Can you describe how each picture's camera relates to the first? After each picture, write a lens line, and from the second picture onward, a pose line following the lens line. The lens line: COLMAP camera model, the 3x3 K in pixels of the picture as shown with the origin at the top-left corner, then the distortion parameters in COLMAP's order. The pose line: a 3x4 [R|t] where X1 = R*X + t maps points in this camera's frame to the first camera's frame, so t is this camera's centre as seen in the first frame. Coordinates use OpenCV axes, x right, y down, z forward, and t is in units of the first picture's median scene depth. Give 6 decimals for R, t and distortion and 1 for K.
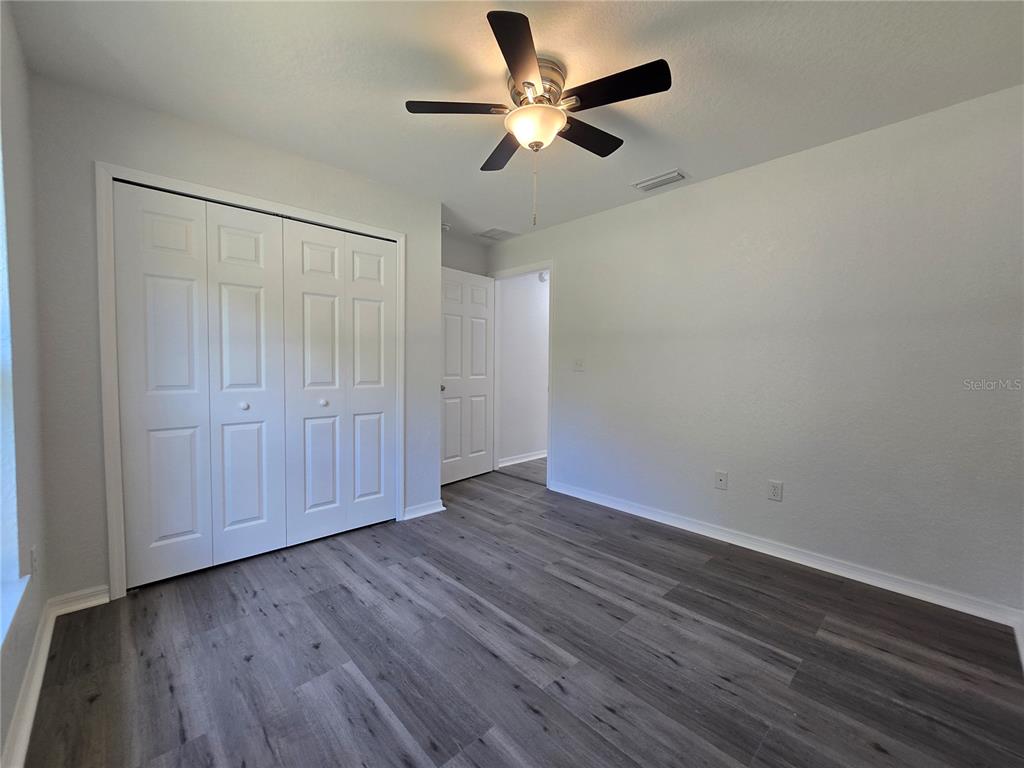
lens RADIAL K [[422.7, 0, 513.0], [0, 422.7, 379.2], [0, 0, 1]] dist [-0.003406, 0.000303]
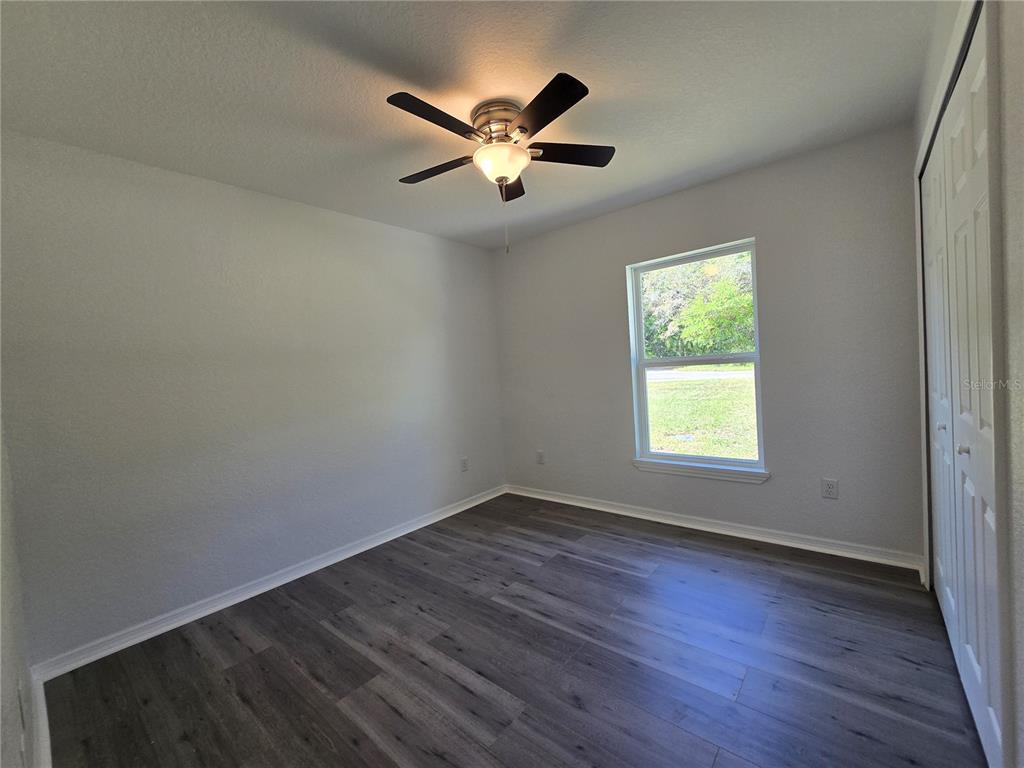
lens RADIAL K [[422.7, 0, 513.0], [0, 422.7, 379.2], [0, 0, 1]] dist [-0.003406, 0.000303]
pose [[-0.992471, 0.057855, -0.107957, 0.166652], [0.050942, 0.996536, 0.065733, -0.121459], [0.111386, 0.059739, -0.991980, 2.040279]]
